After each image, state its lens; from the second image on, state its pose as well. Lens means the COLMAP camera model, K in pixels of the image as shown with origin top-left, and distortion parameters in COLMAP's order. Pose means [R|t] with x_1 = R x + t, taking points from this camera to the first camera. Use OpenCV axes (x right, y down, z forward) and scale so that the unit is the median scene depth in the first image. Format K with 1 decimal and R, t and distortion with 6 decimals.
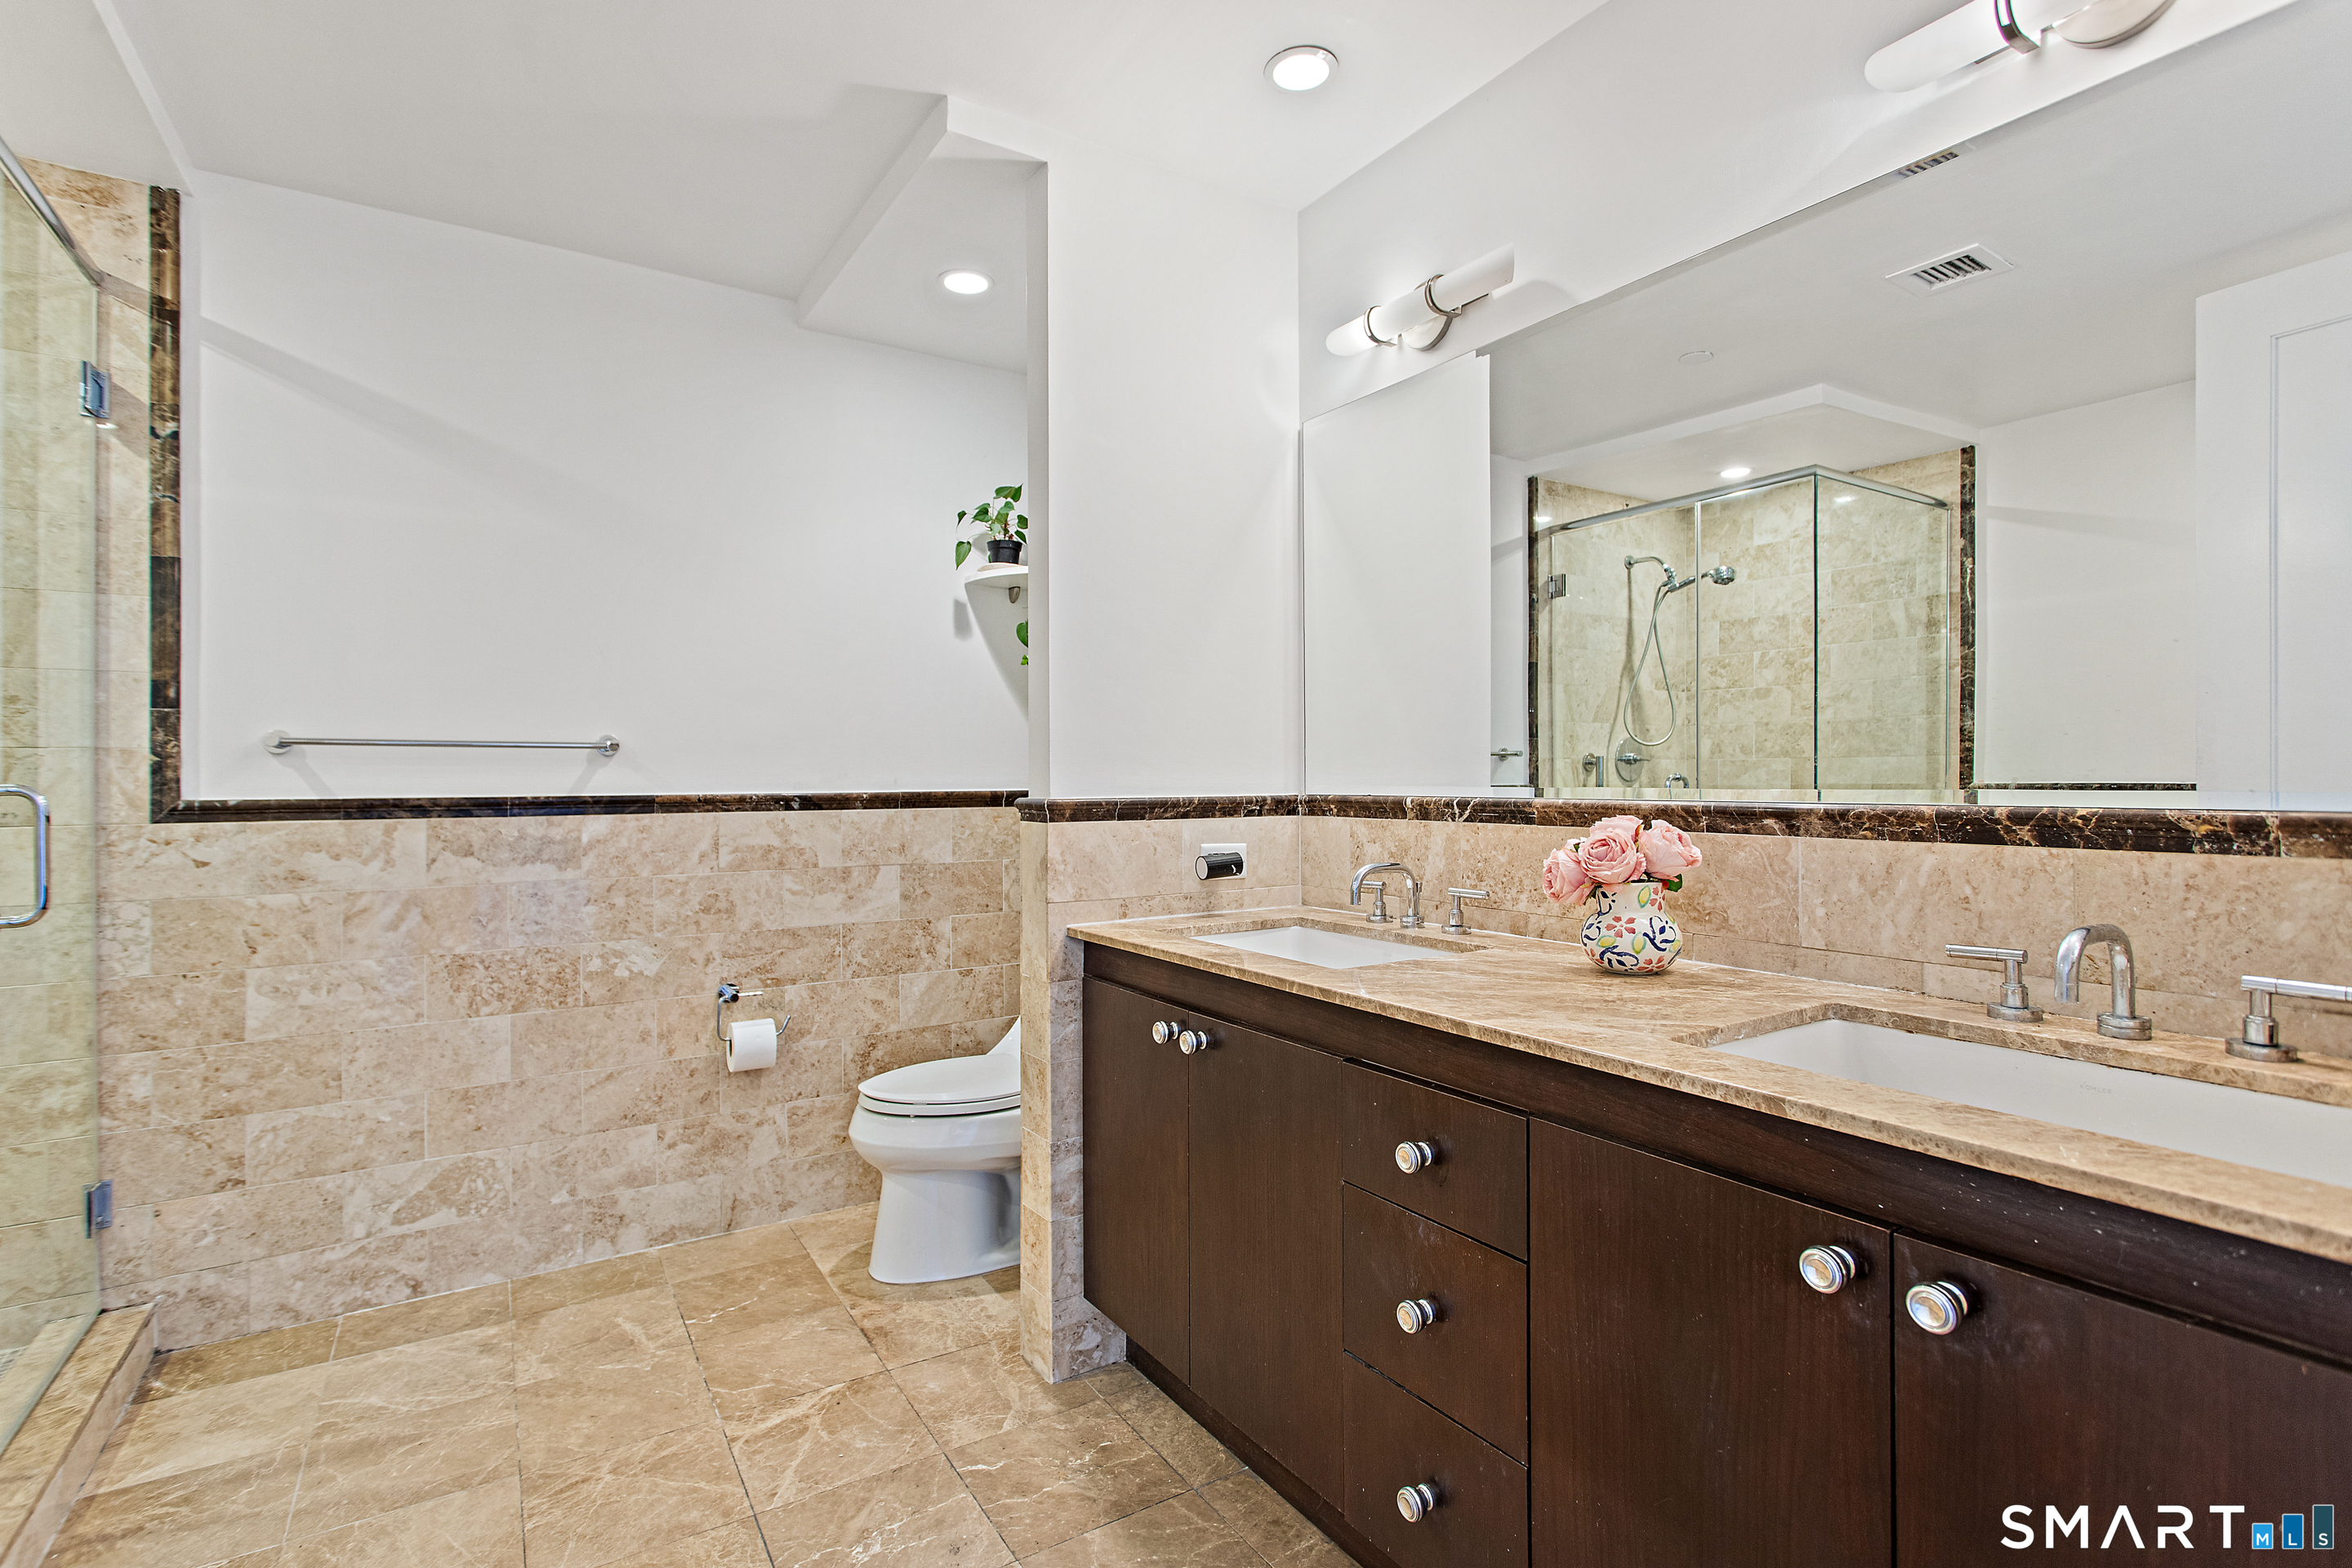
lens RADIAL K [[1112.0, 0, 1154.7], [0, 1112.0, 778.1], [0, 0, 1]] dist [-0.000359, 0.000975]
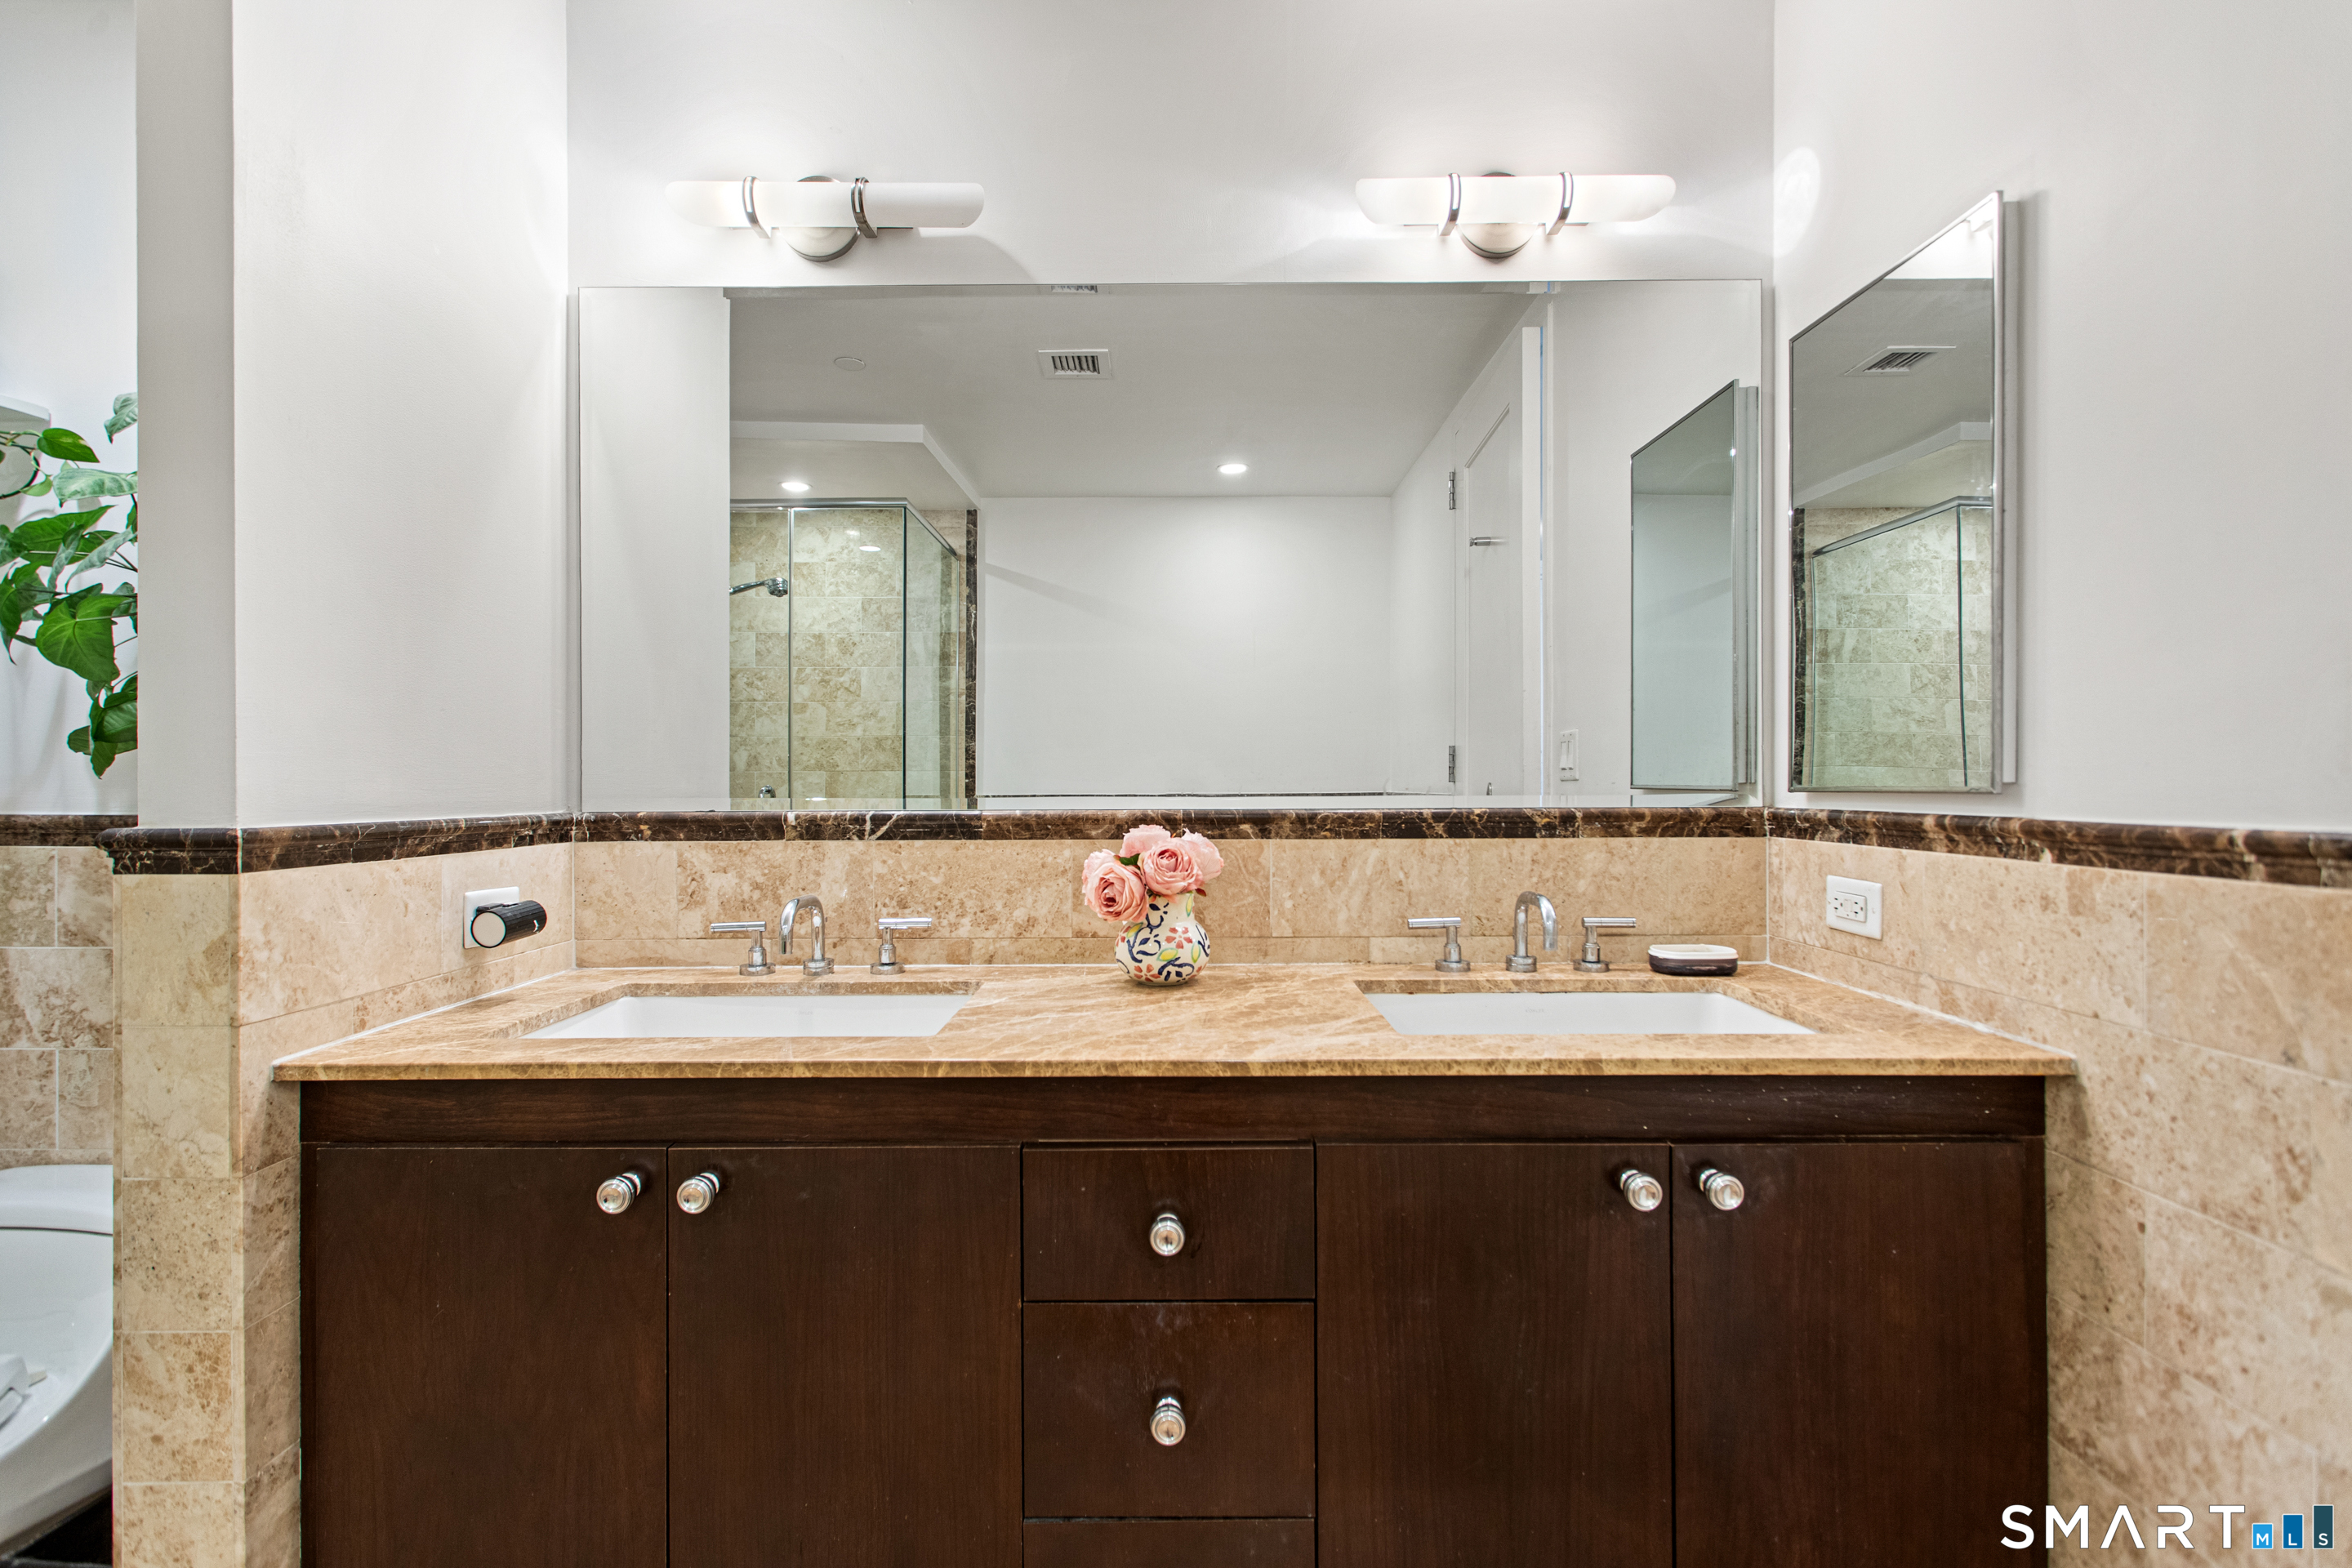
lens RADIAL K [[1116.0, 0, 1175.9], [0, 1116.0, 795.4], [0, 0, 1]] dist [0.001905, 0.000847]
pose [[0.535186, -0.005133, 0.844719, -0.108119], [0.002781, 0.999987, 0.004314, 0.000892], [-0.844730, 0.000040, 0.535193, 0.122625]]
